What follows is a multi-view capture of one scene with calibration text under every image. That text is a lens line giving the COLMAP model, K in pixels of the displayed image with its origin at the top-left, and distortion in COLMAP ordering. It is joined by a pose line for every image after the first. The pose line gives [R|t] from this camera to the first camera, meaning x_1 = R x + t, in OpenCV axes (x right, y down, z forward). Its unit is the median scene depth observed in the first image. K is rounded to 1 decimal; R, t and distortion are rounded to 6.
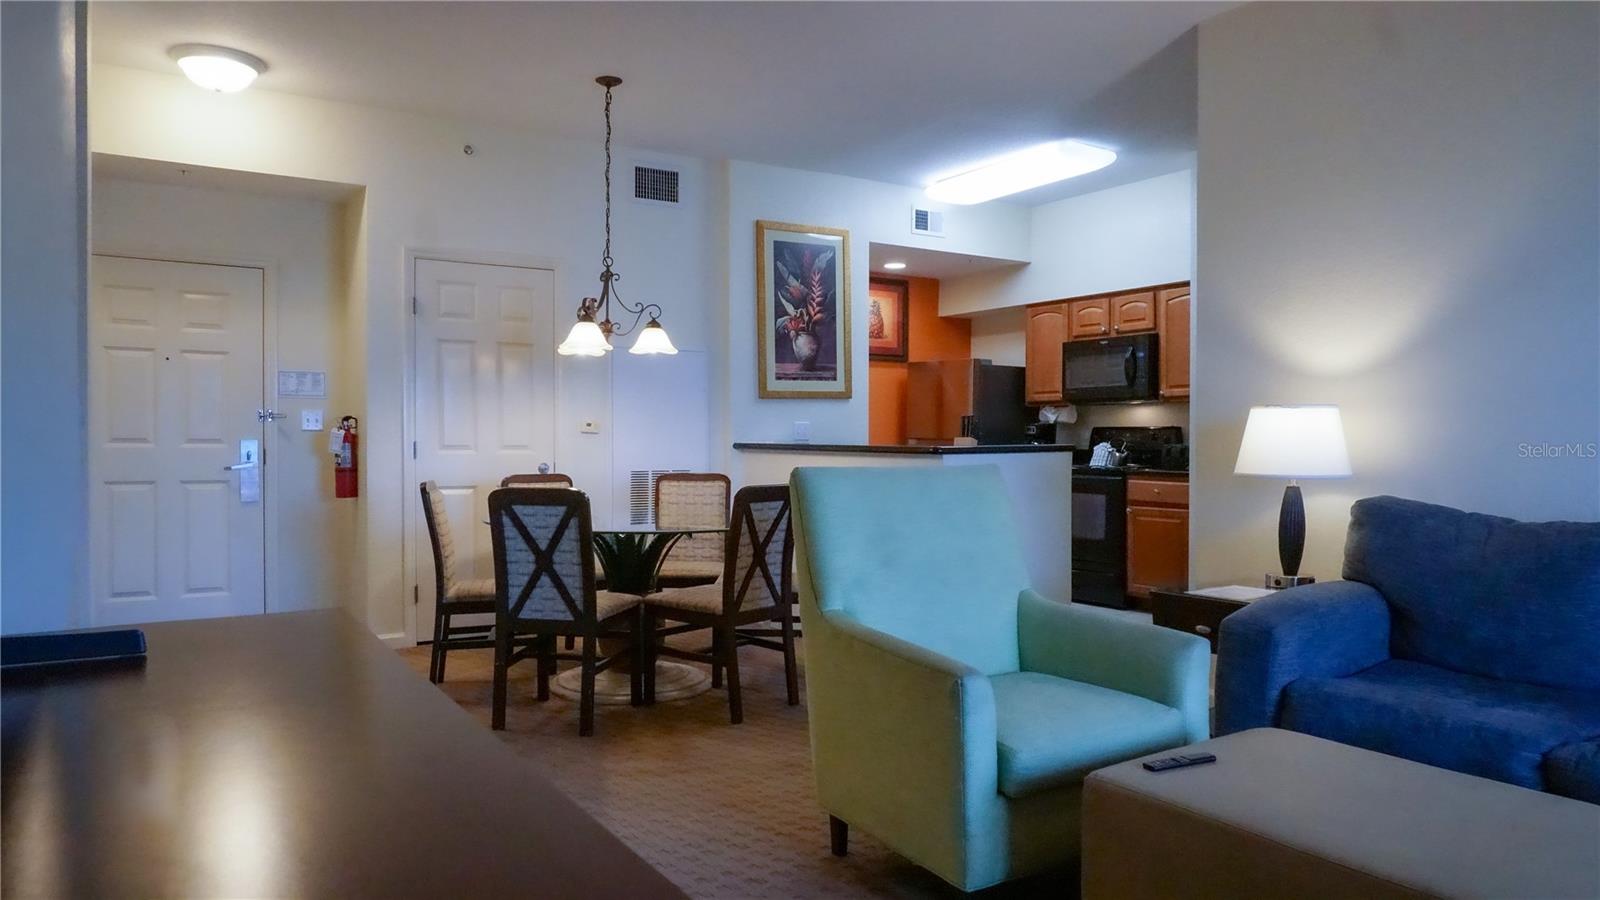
lens RADIAL K [[1095.8, 0, 800.0], [0, 1095.8, 450.0], [0, 0, 1]] dist [-0.003266, 0.003528]
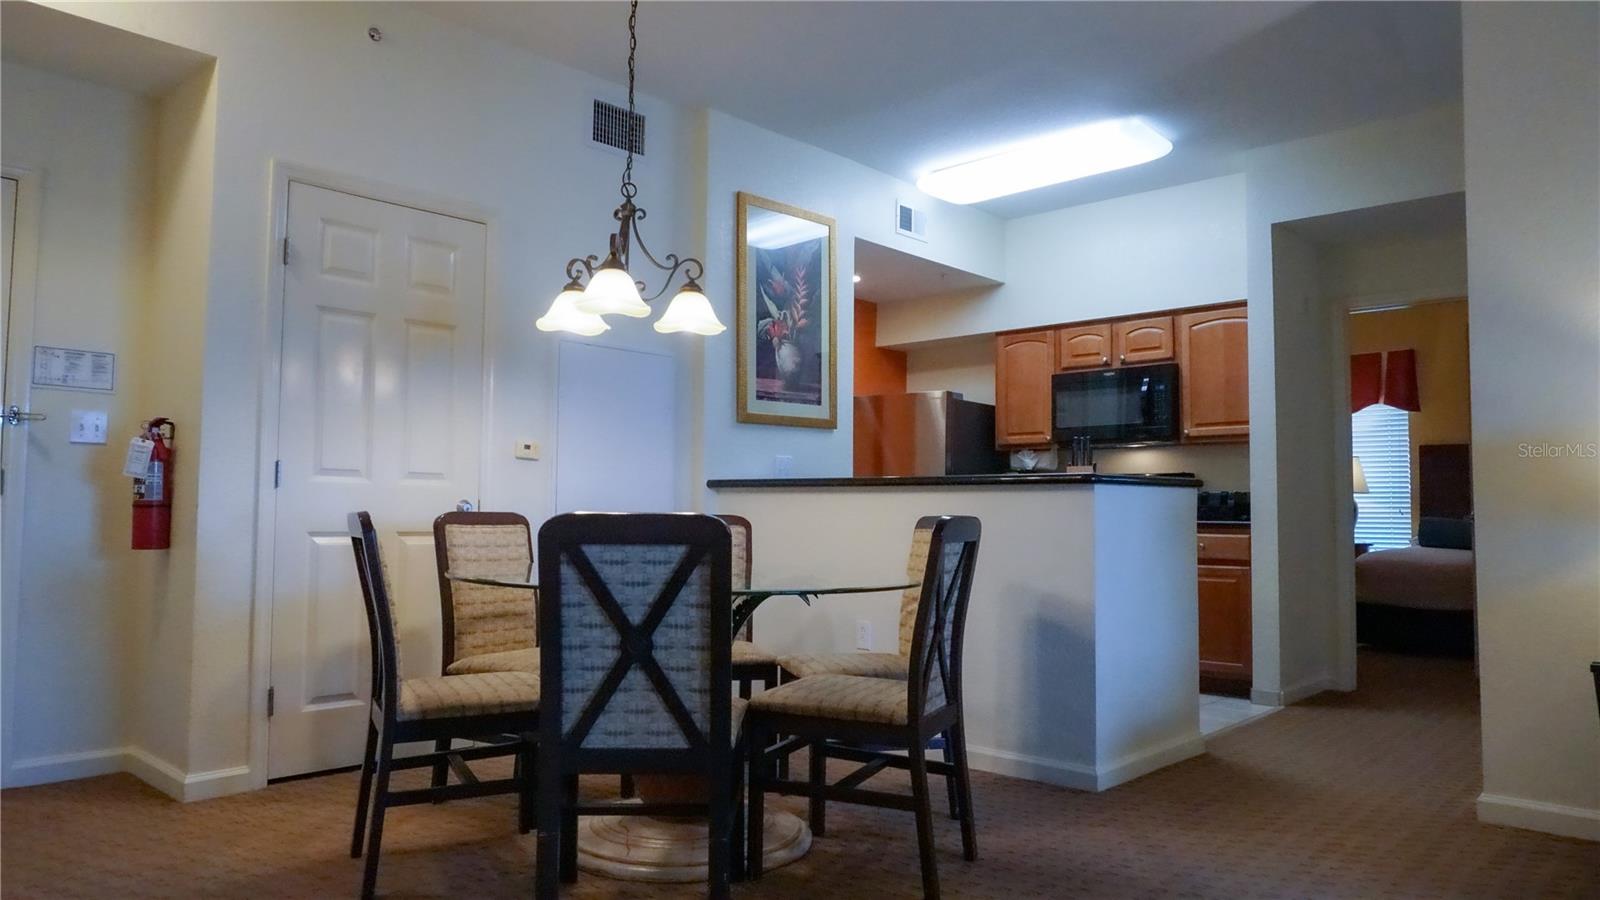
lens RADIAL K [[1083.5, 0, 800.0], [0, 1083.5, 450.0], [0, 0, 1]] dist [-0.037884, 0.047519]
pose [[0.968441, 0.022842, 0.248196, -0.179420], [-0.005036, 0.997382, -0.072139, 0.025433], [-0.249194, 0.068613, 0.966020, 0.266697]]
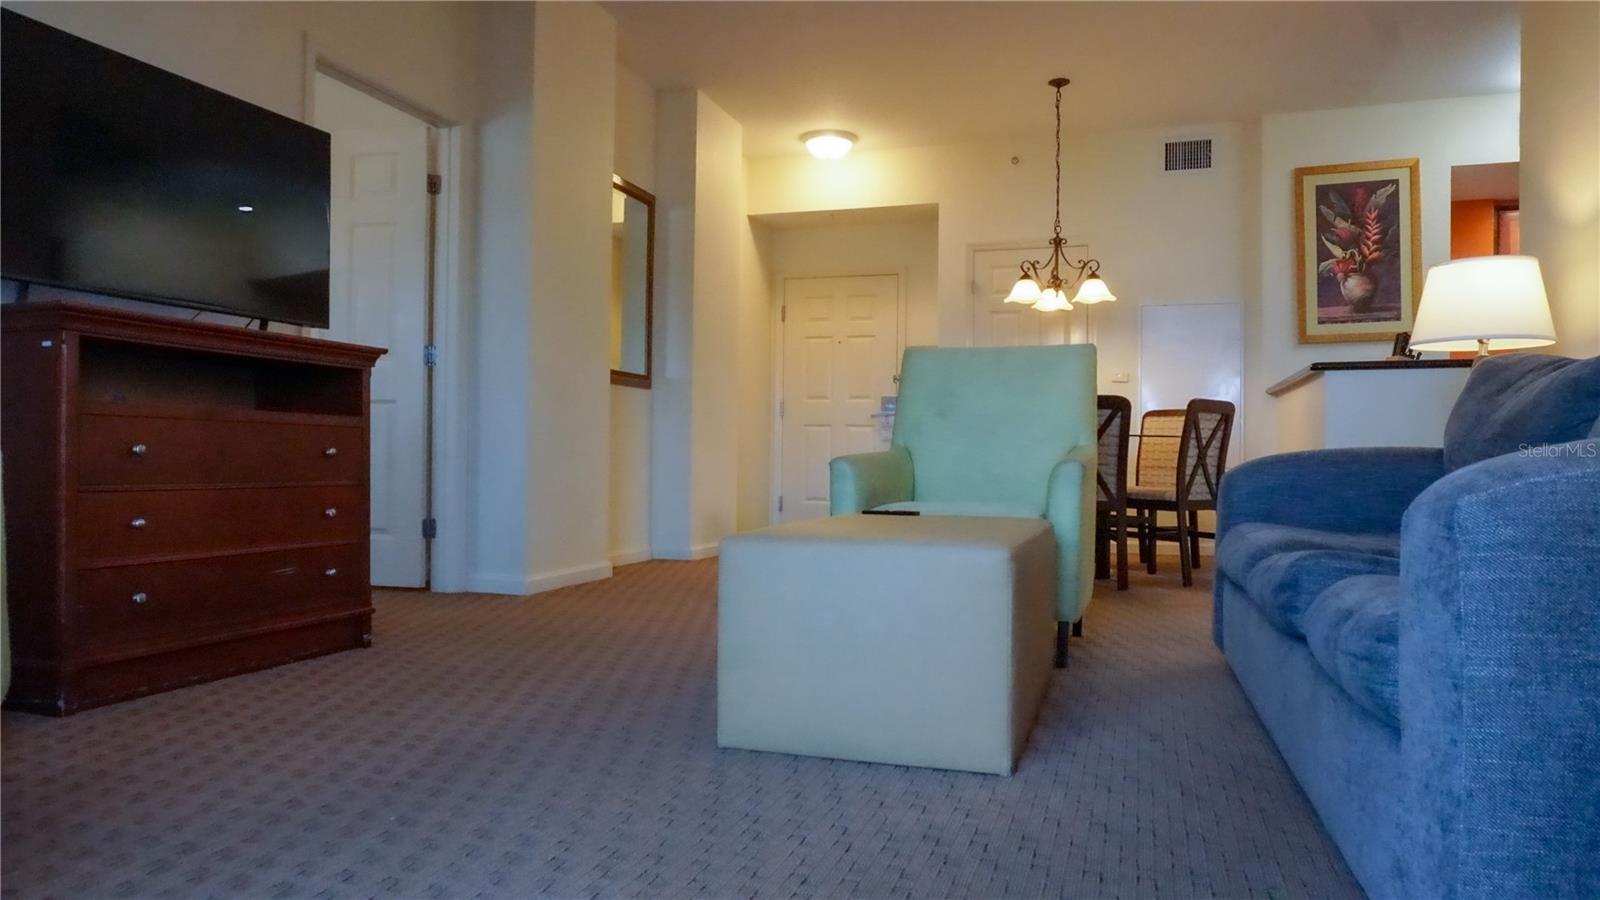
lens RADIAL K [[1086.0, 0, 756.0], [0, 1086.0, 456.0], [0, 0, 1]] dist [-0.042255, 0.002019]
pose [[0.612556, 0.001193, -0.790427, 0.434950], [-0.018007, 0.999760, -0.012445, 0.076737], [0.790222, 0.021857, 0.612430, 0.004513]]
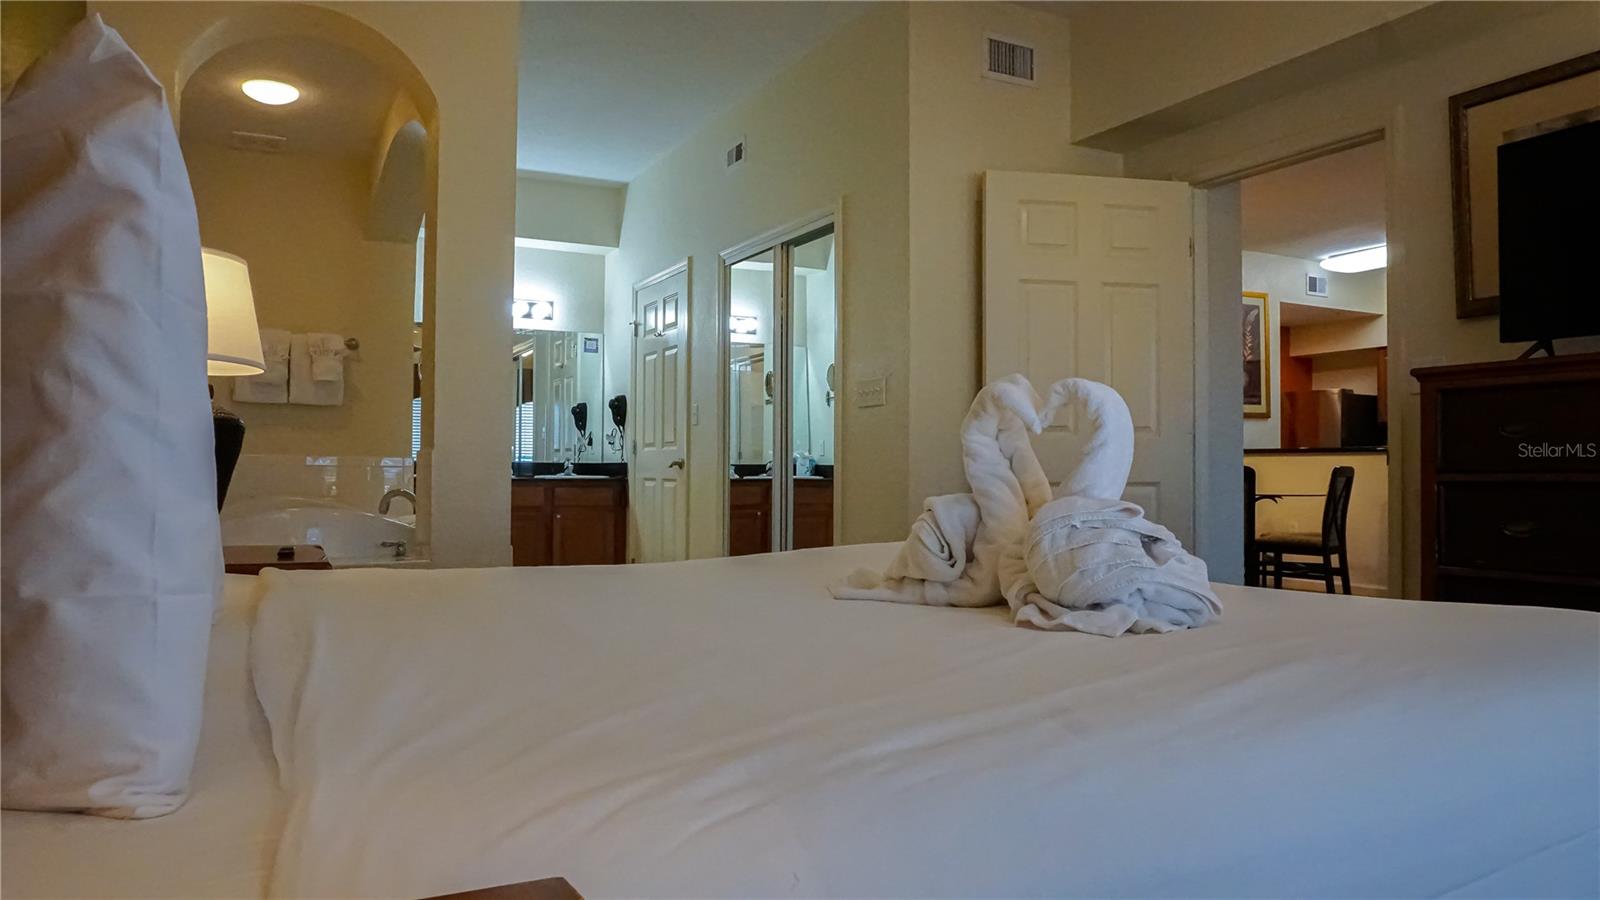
lens RADIAL K [[1115.5, 0, 767.2], [0, 1115.5, 452.0], [0, 0, 1]] dist [-0.047030, -0.001040]
pose [[0.995039, 0.004491, -0.099388, -0.450103], [-0.007652, 0.999476, -0.031452, 0.043436], [0.099195, 0.032057, 0.994552, -0.420806]]
